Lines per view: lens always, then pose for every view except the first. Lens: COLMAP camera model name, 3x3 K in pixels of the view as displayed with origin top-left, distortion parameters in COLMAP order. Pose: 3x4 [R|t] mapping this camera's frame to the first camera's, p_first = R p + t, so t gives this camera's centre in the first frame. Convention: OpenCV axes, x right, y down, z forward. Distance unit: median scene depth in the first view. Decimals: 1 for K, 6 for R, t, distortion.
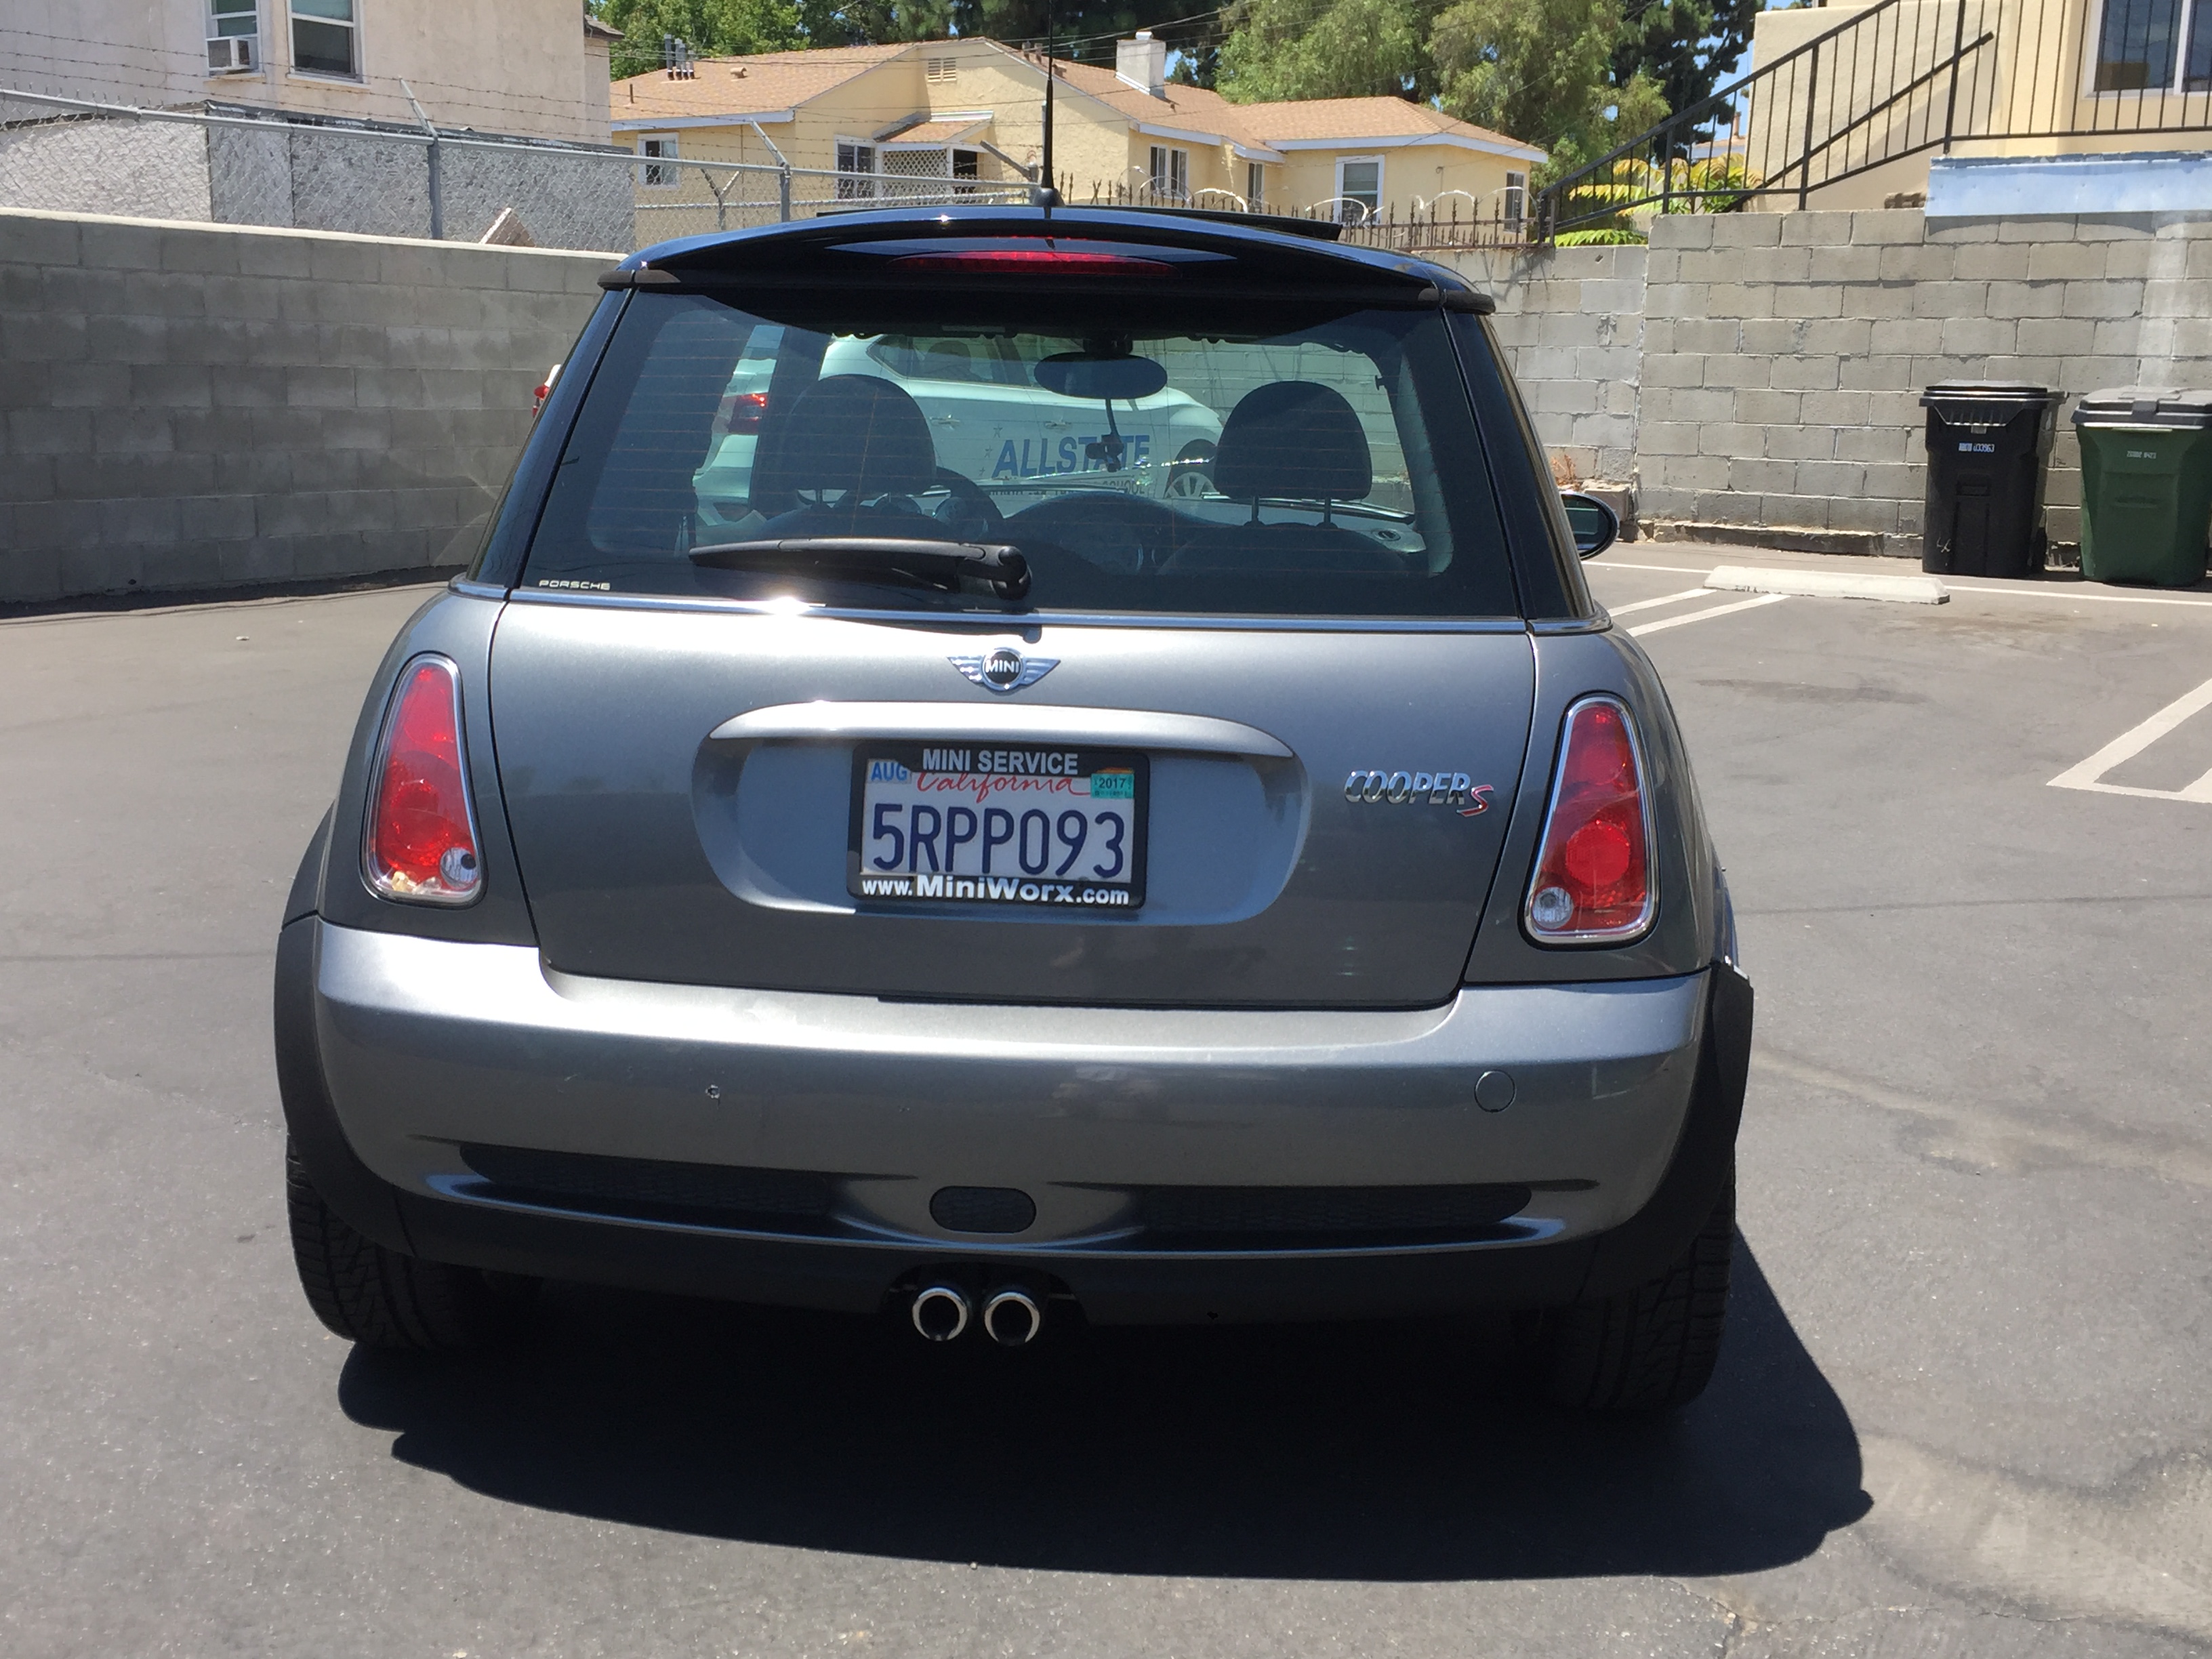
lens RADIAL K [[2347.1, 0, 1100.1], [0, 2347.1, 844.3], [0, 0, 1]] dist [0.016918, 0.000000]
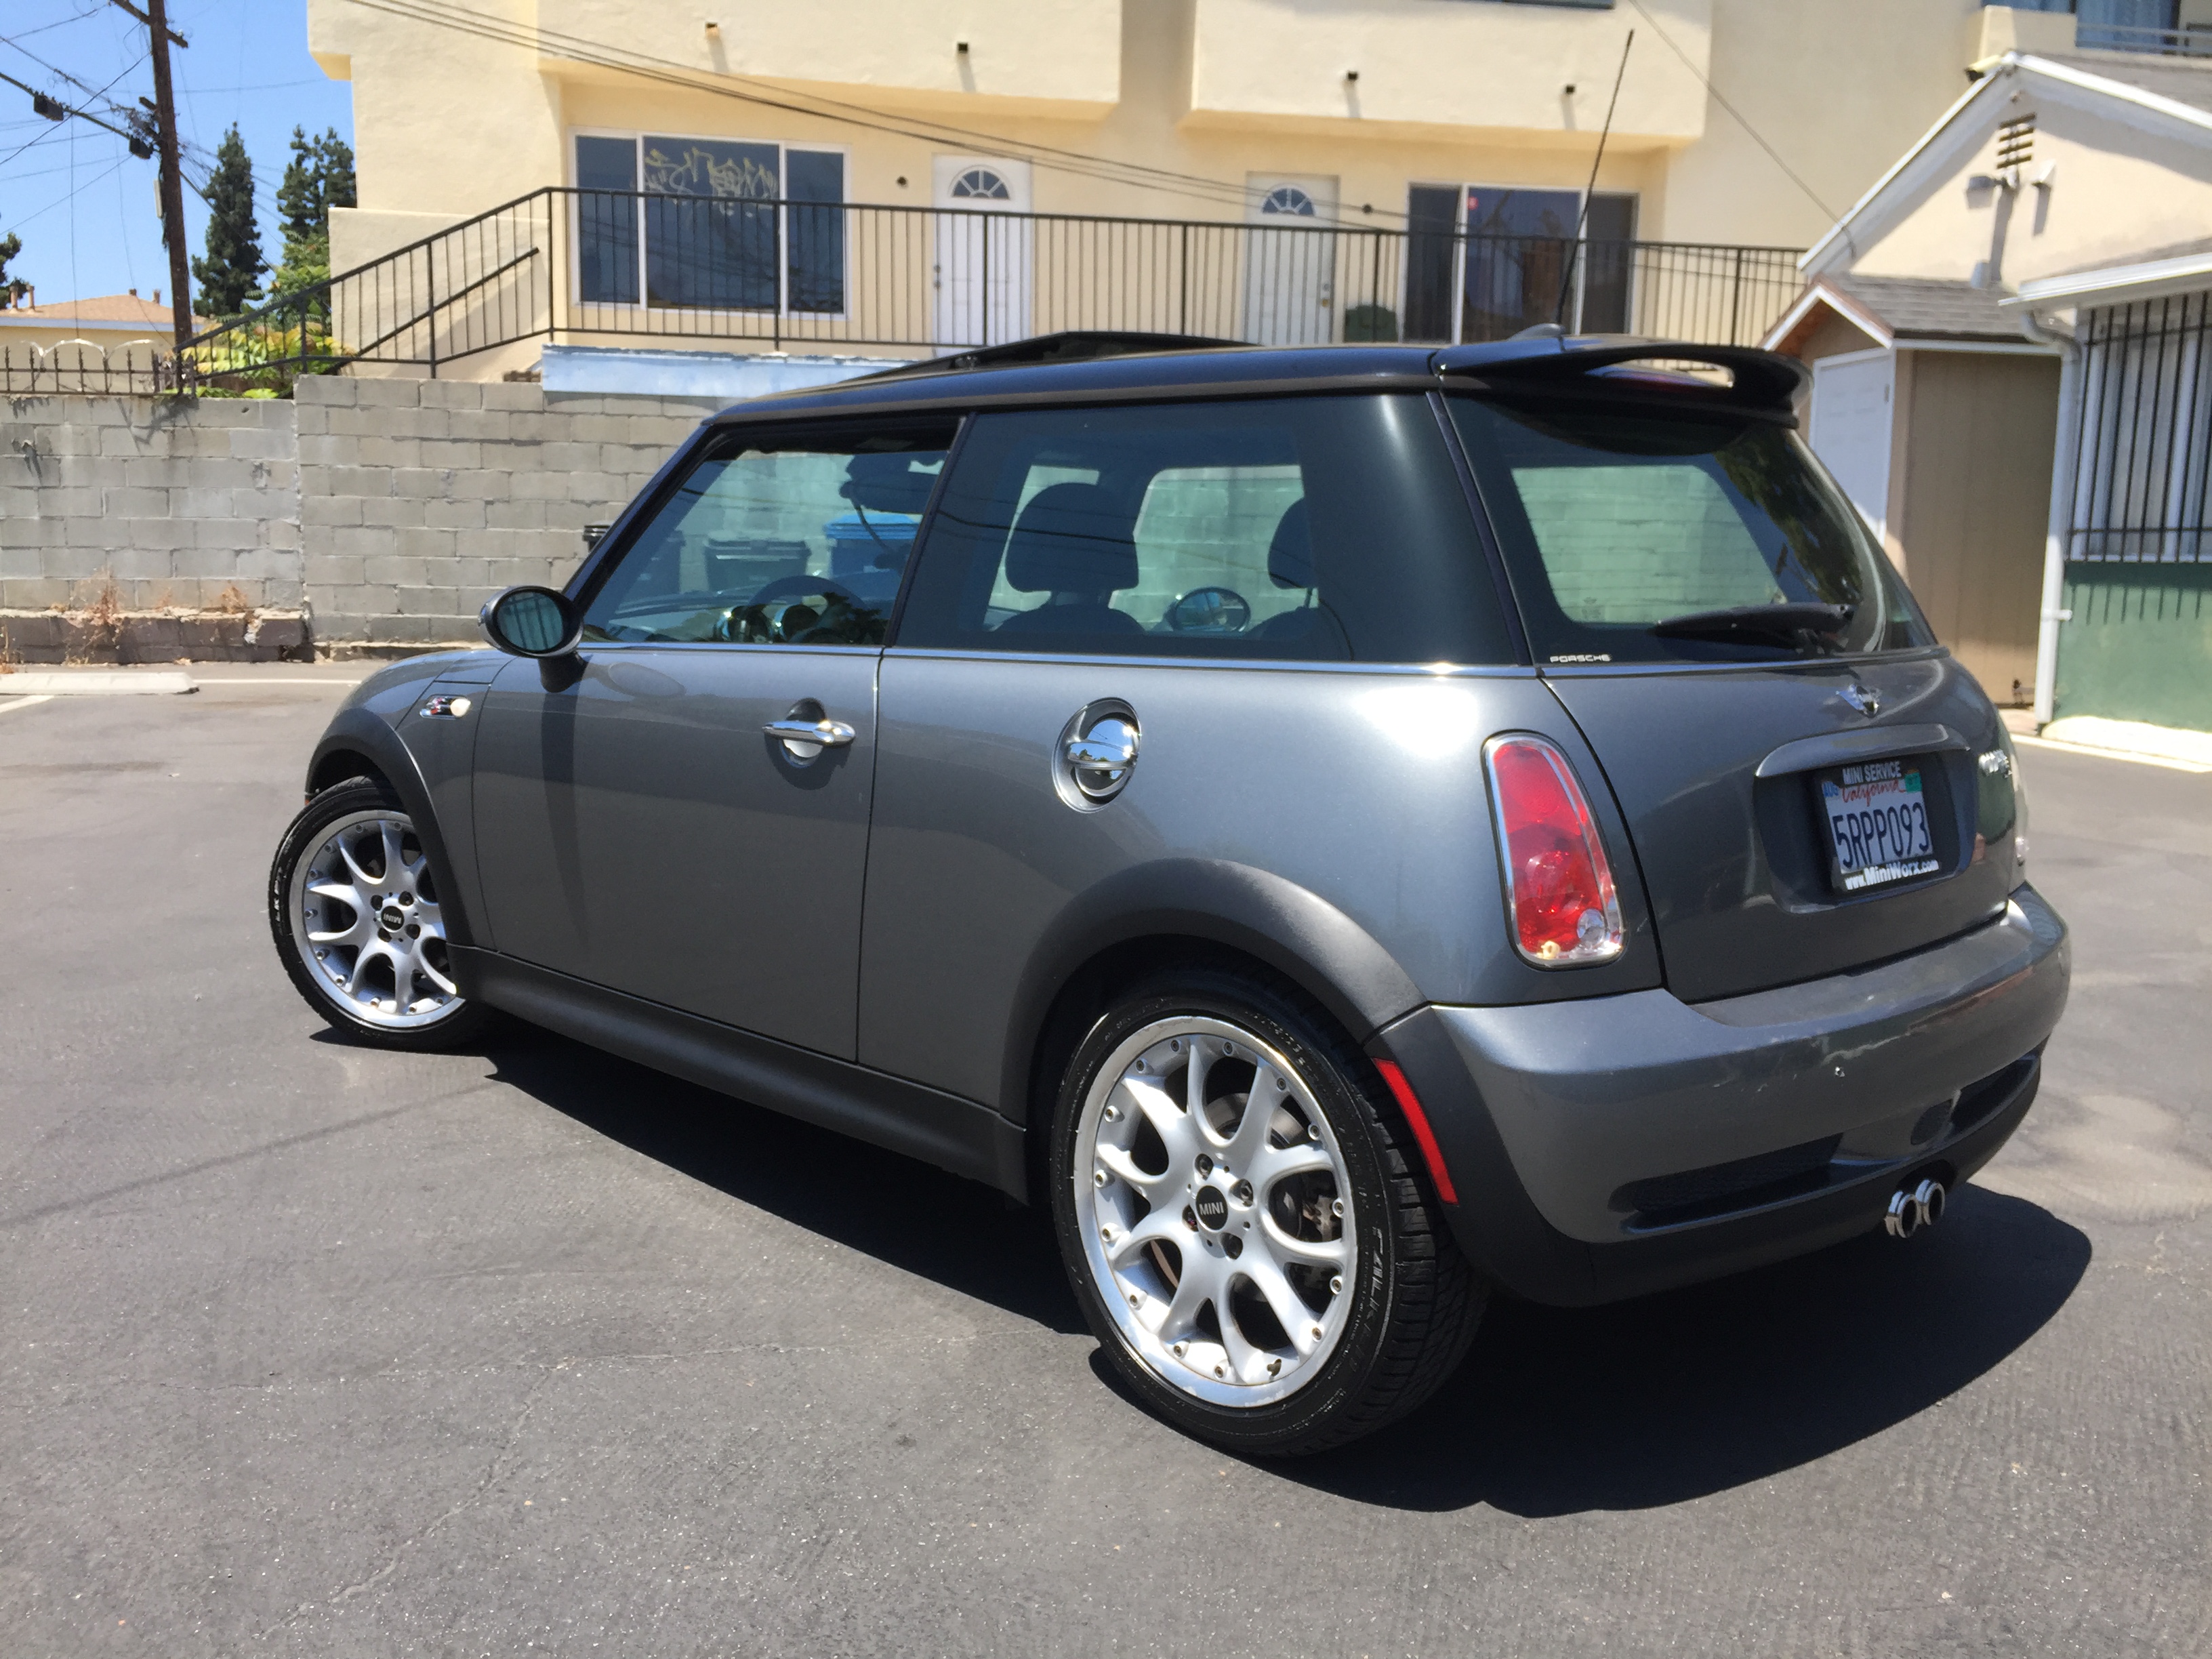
lens RADIAL K [[1901.9, 0, 1098.6], [0, 1901.9, 817.6], [0, 0, 1]] dist [0.085564, -0.124501]
pose [[0.680868, -0.110406, 0.724037, -0.203369], [0.143780, 0.989486, 0.015675, -0.016443], [-0.718155, 0.093429, 0.689583, 0.108472]]
